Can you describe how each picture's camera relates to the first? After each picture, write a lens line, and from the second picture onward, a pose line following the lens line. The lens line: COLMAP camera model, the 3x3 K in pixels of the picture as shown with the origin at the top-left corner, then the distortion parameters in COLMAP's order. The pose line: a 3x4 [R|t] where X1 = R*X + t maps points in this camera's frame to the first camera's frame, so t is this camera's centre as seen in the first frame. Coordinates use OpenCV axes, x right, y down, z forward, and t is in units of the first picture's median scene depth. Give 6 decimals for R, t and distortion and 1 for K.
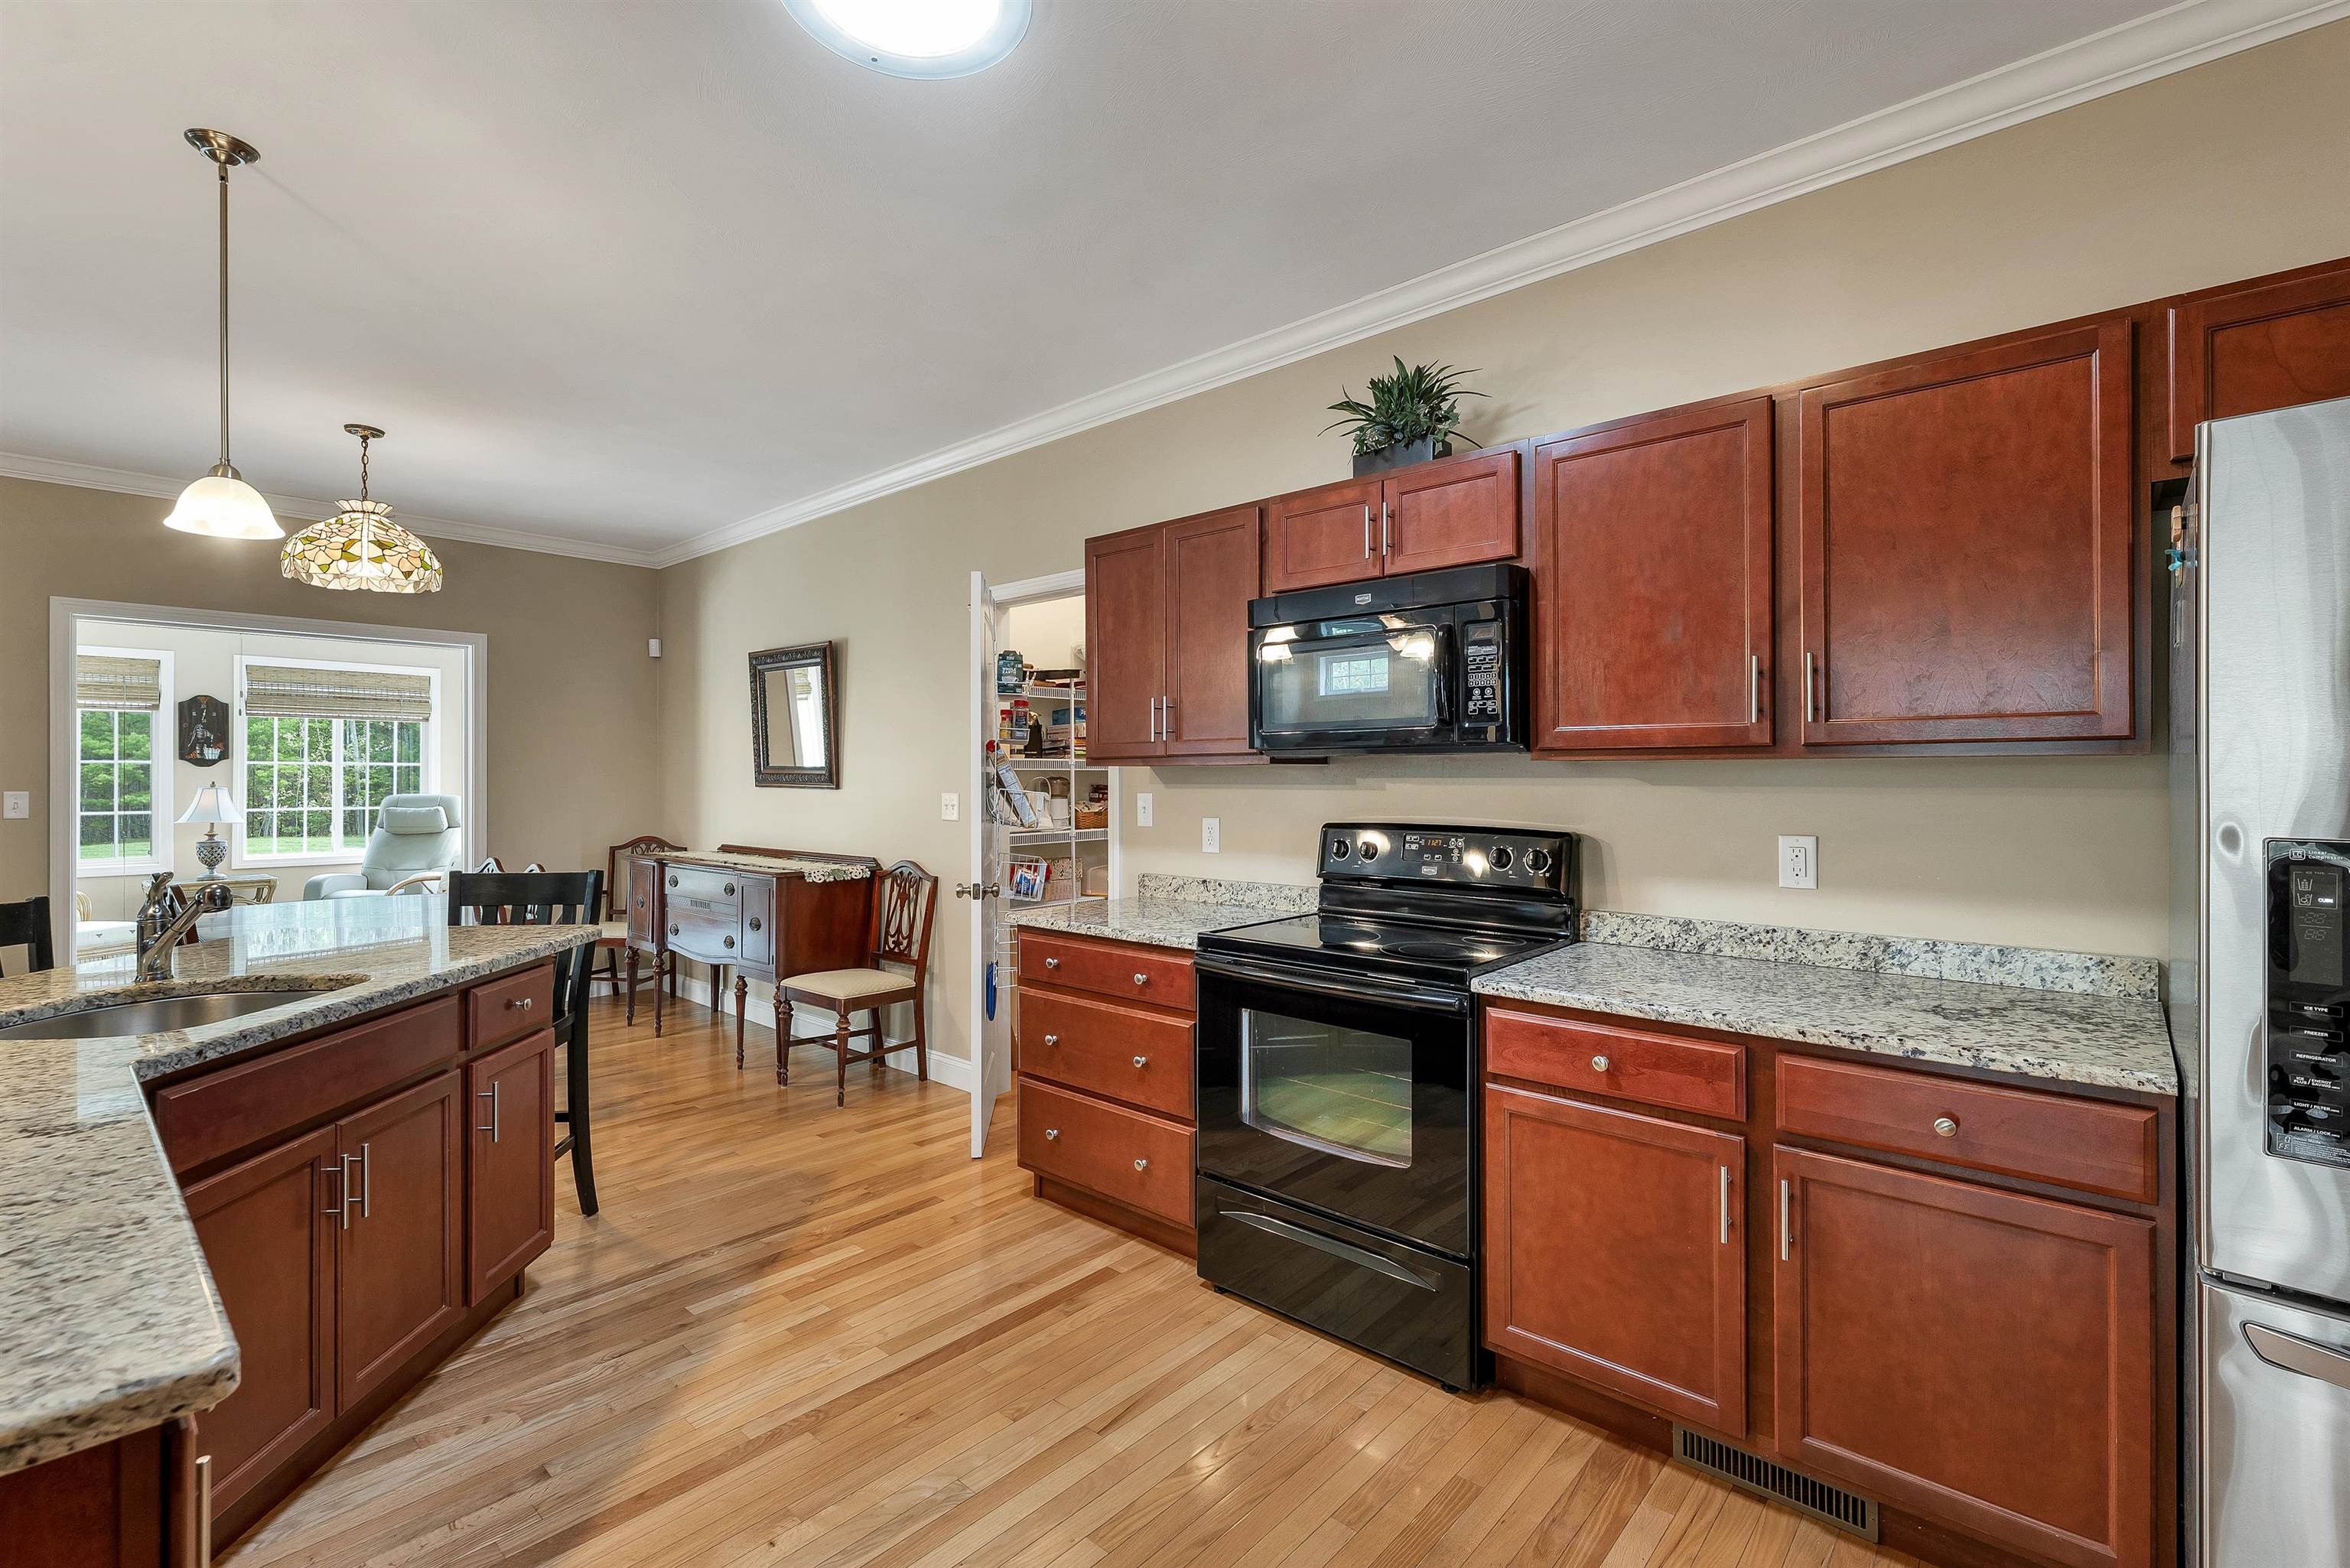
lens RADIAL K [[1038.1, 0, 1170.1], [0, 1038.1, 777.5], [0, 0, 1]] dist [0.002332, 0.000055]
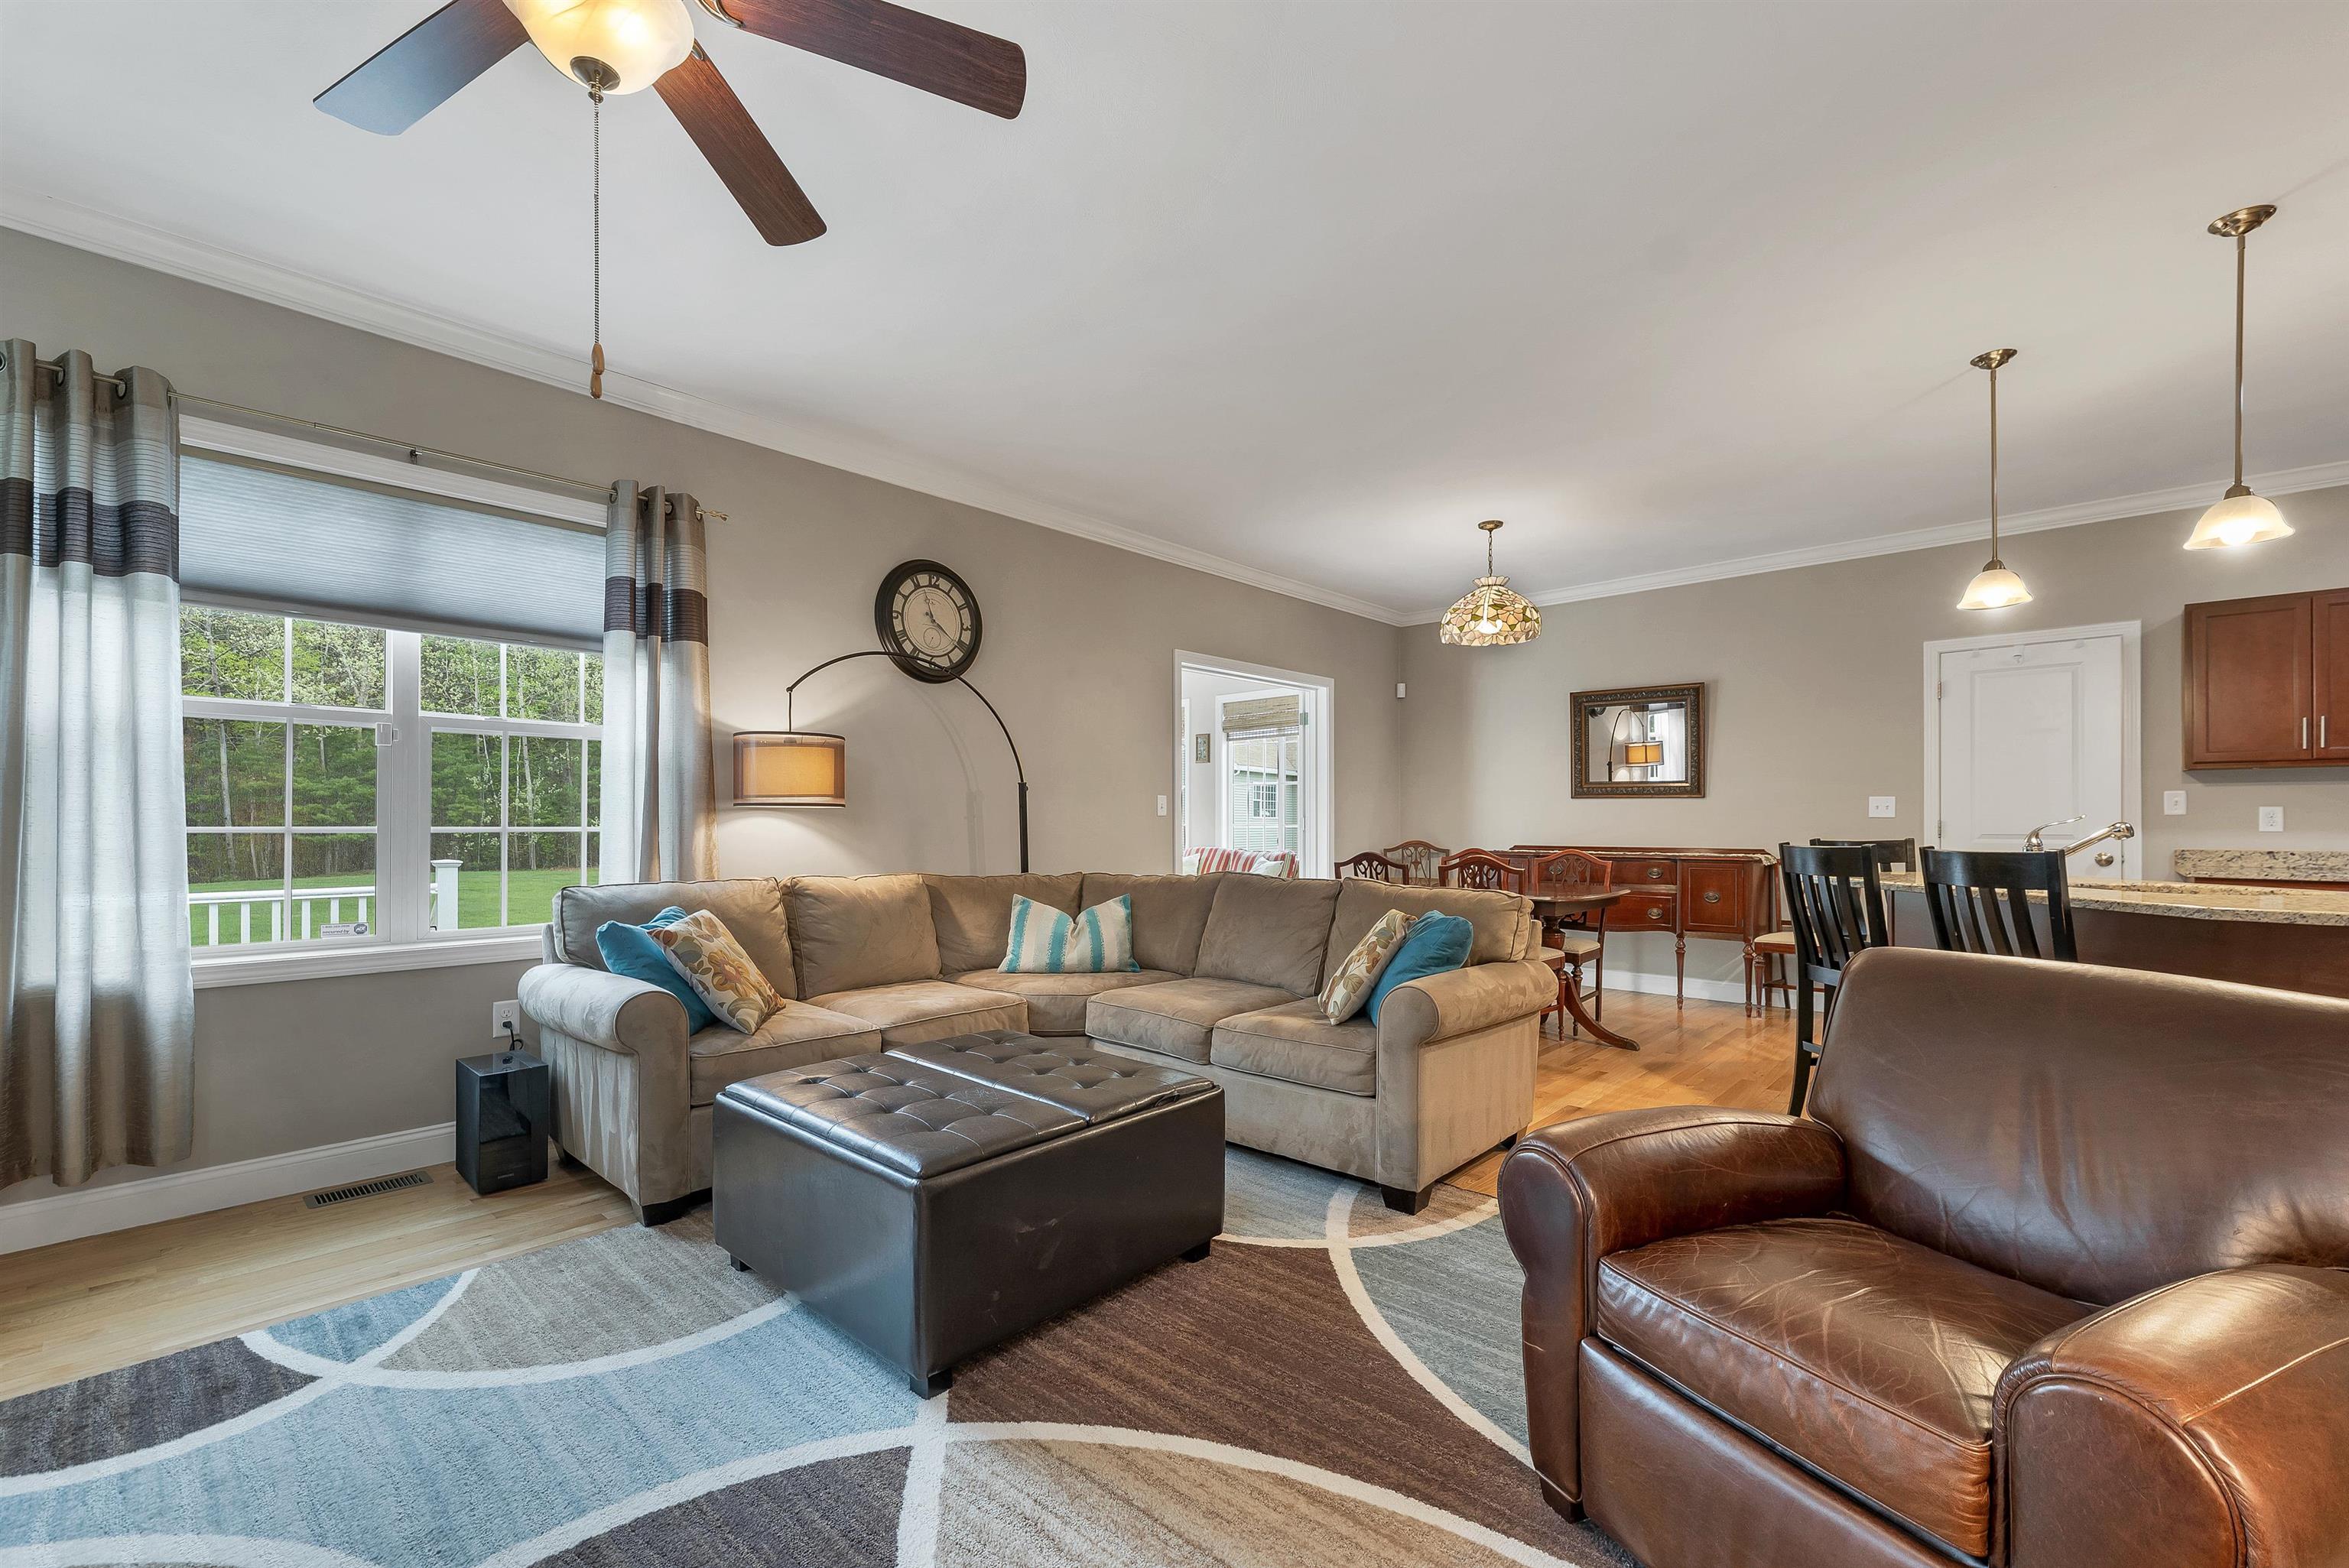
lens RADIAL K [[981.3, 0, 1172.0], [0, 981.3, 817.6], [0, 0, 1]] dist [-0.001144, -0.000245]
pose [[0.999883, 0.001335, -0.015229, -0.955736], [-0.001399, 0.999990, -0.004150, 0.041792], [0.015223, 0.004171, 0.999875, -0.227402]]
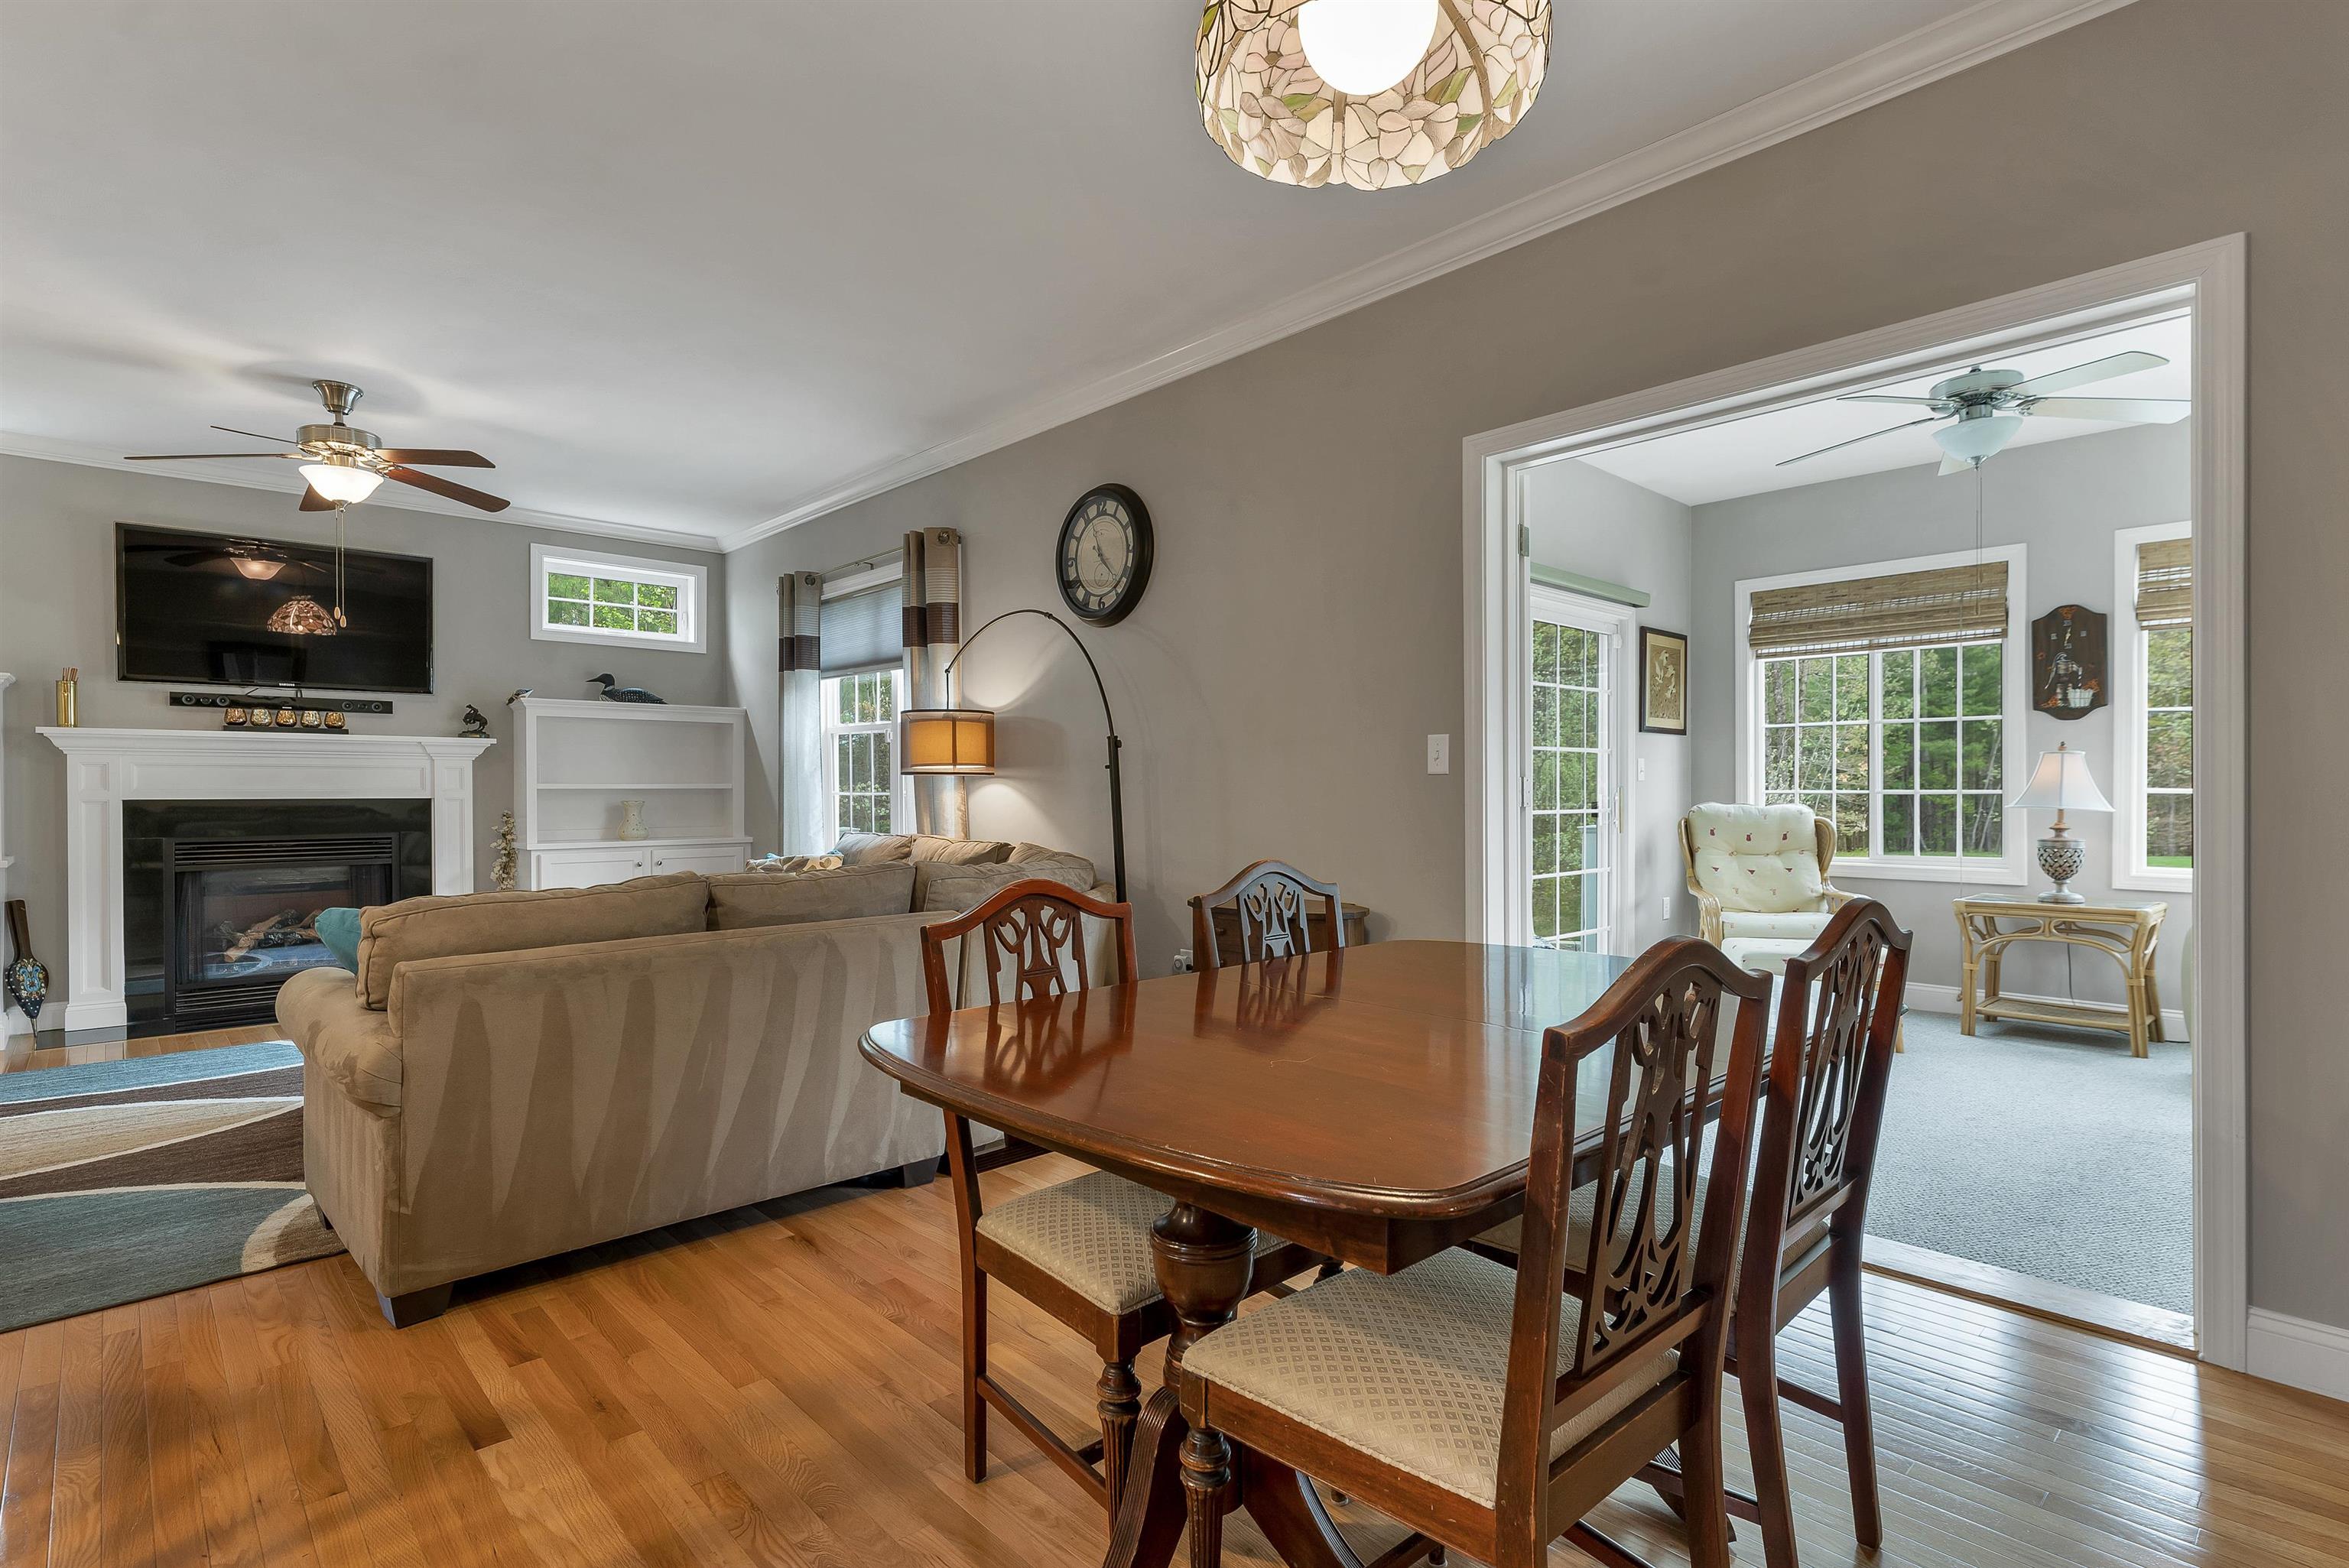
lens RADIAL K [[1147.4, 0, 1166.0], [0, 1147.4, 799.3], [0, 0, 1]] dist [-0.002176, 0.000887]
pose [[-0.089952, 0.008722, -0.995908, -0.298789], [0.004289, 0.999956, 0.008370, 0.043452], [0.995937, -0.003519, -0.089985, 0.788710]]
